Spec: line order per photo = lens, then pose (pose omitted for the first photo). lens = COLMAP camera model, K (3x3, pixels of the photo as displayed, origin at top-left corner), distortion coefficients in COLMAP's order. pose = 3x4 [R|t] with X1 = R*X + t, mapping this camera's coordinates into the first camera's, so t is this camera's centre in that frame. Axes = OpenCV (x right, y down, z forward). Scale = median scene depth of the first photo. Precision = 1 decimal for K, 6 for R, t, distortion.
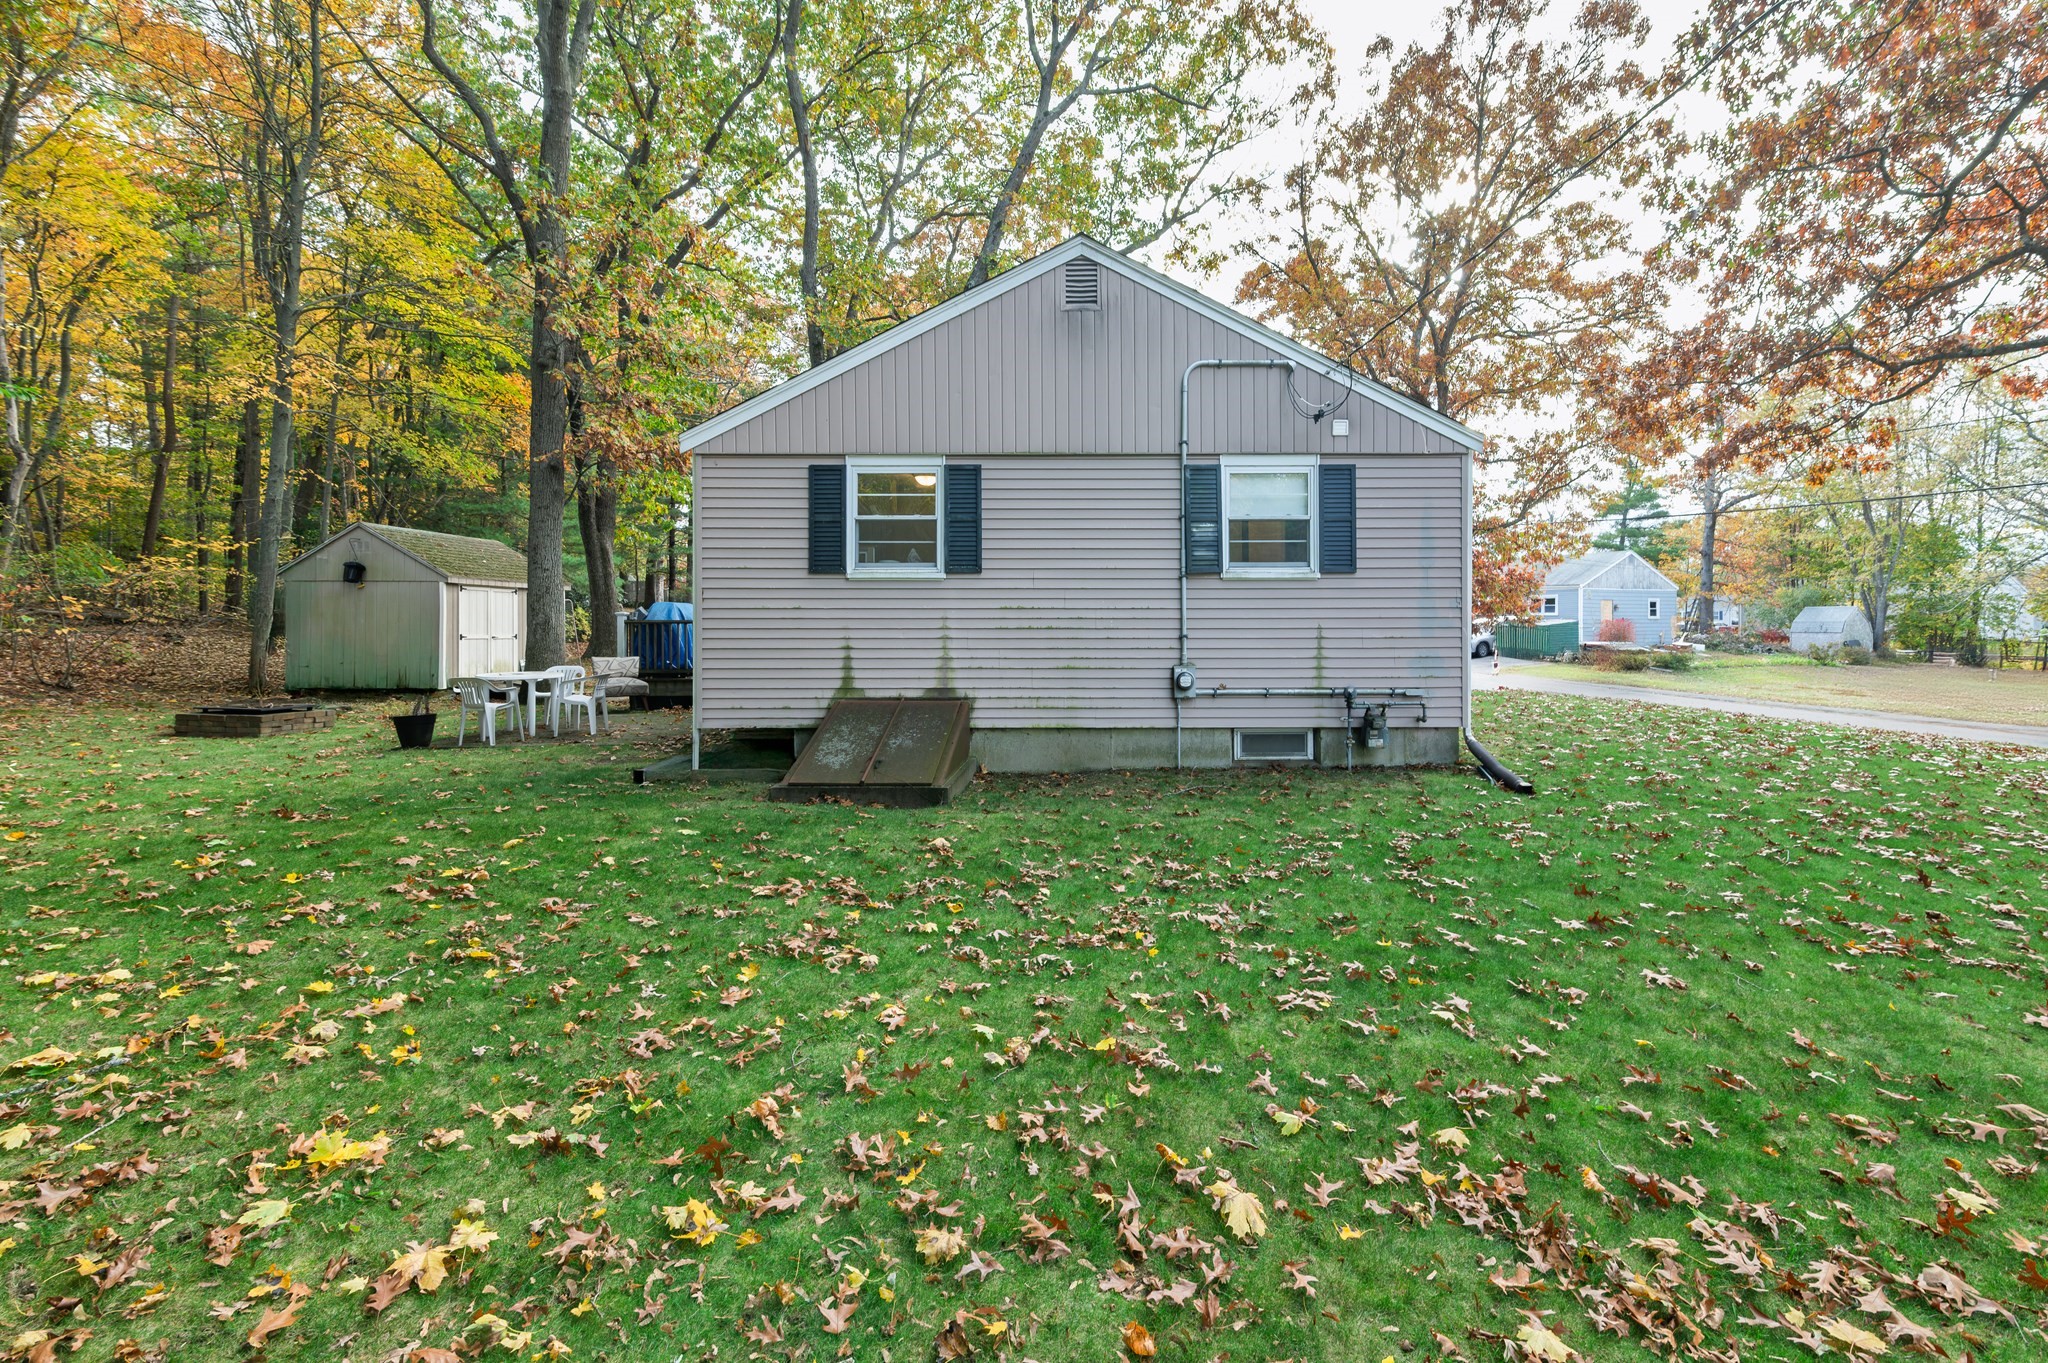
lens RADIAL K [[921.3, 0, 1092.9], [0, 921.3, 630.8], [0, 0, 1]] dist [0.017605, -0.000895]
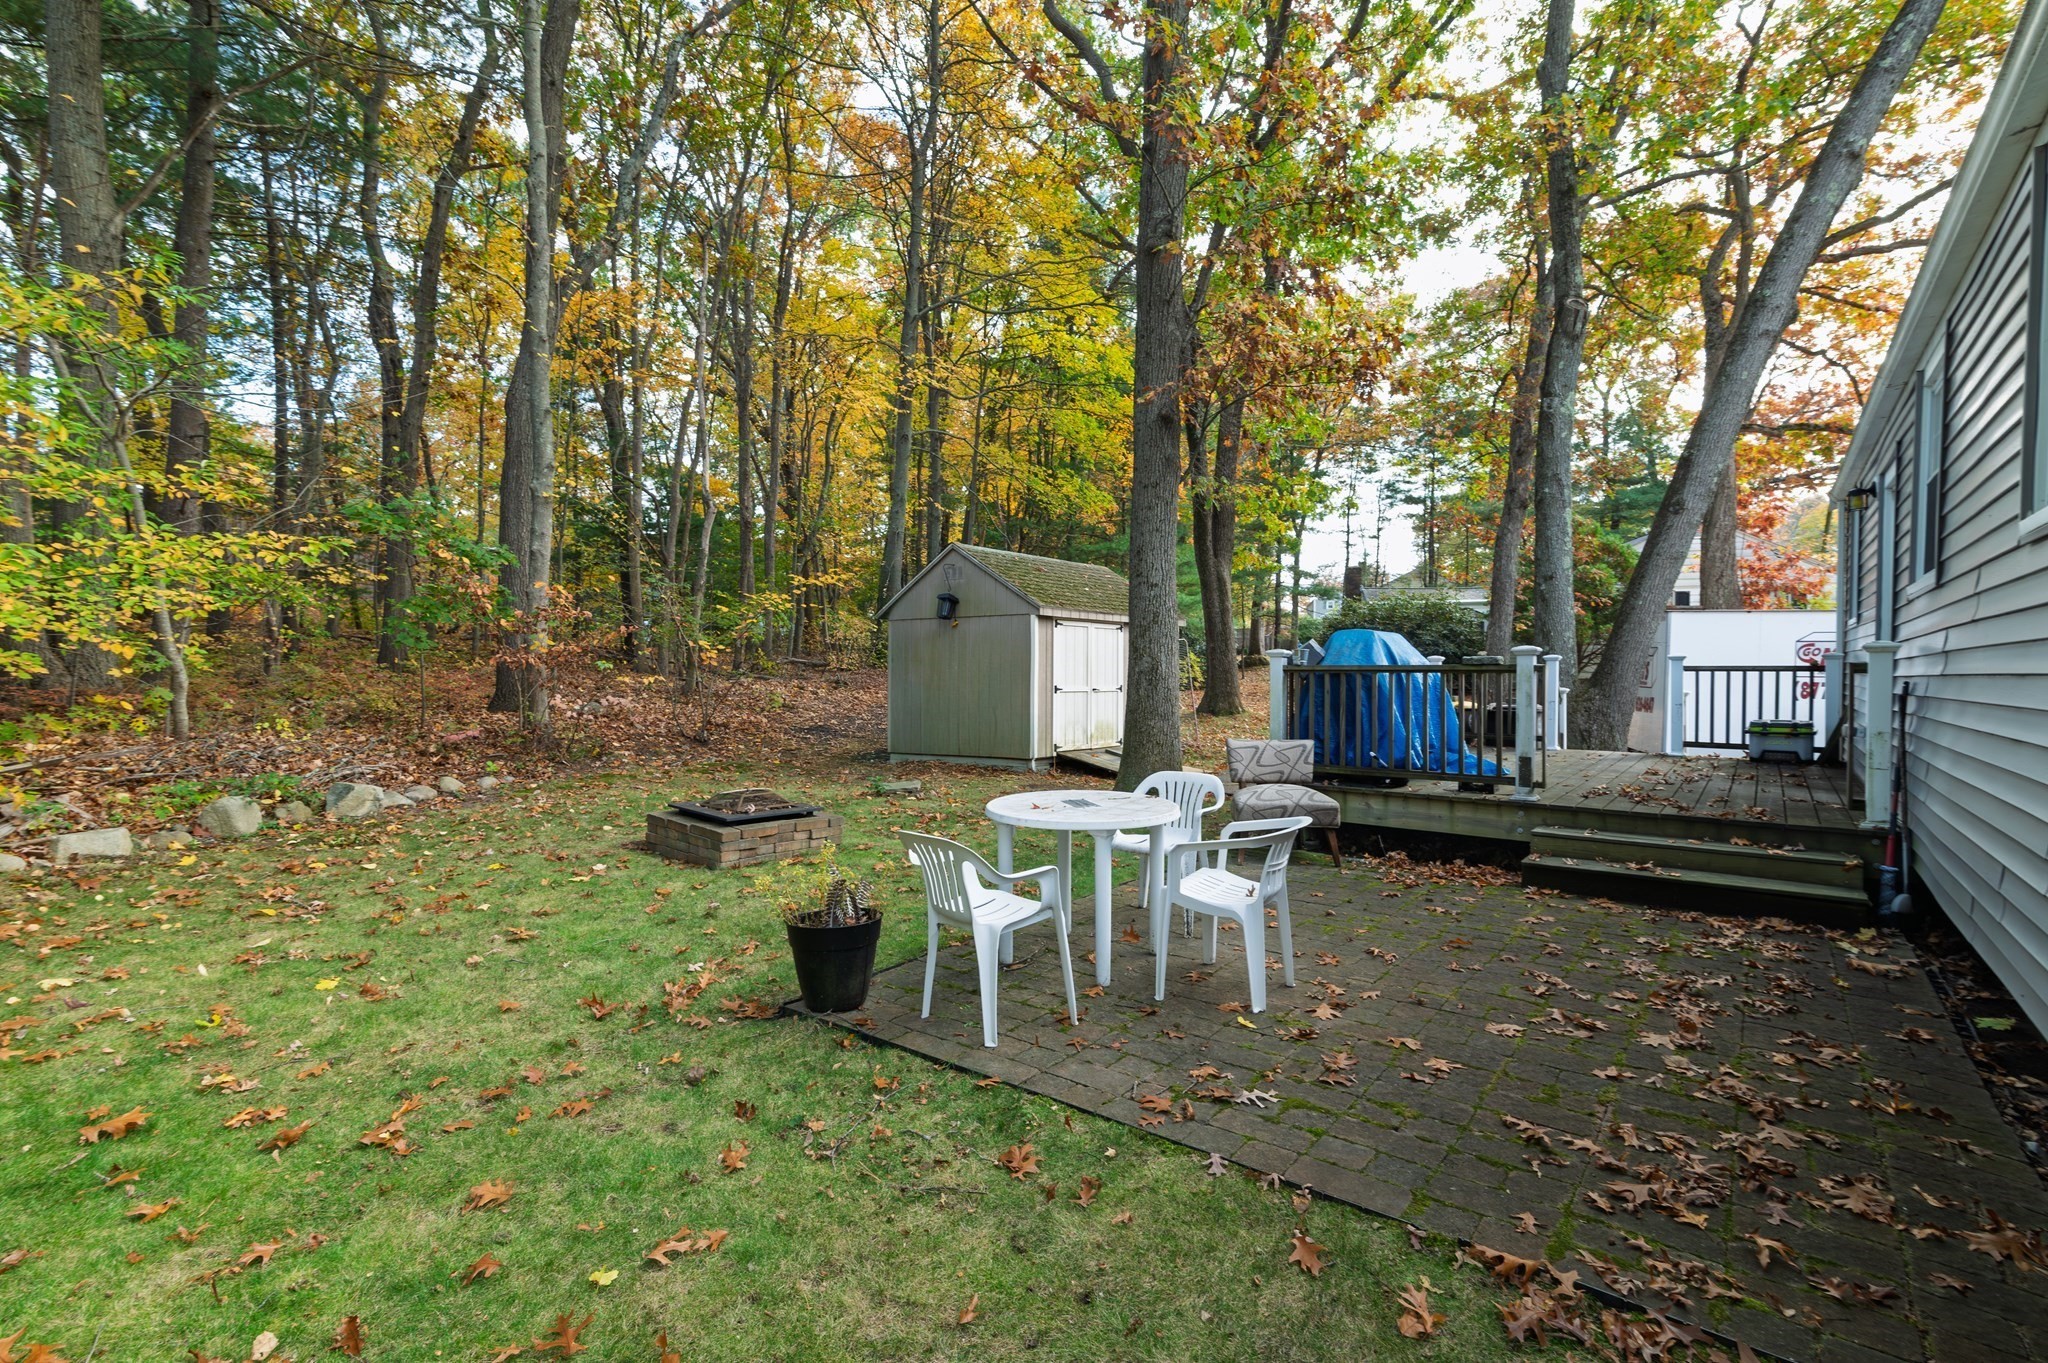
lens RADIAL K [[921.3, 0, 1030.2], [0, 921.3, 675.6], [0, 0, 1]] dist [0.017605, -0.000895]
pose [[0.779220, 0.005295, -0.626729, -0.240054], [-0.006218, 0.999980, 0.000717, -0.004872], [0.626720, 0.003339, 0.779237, 0.419326]]
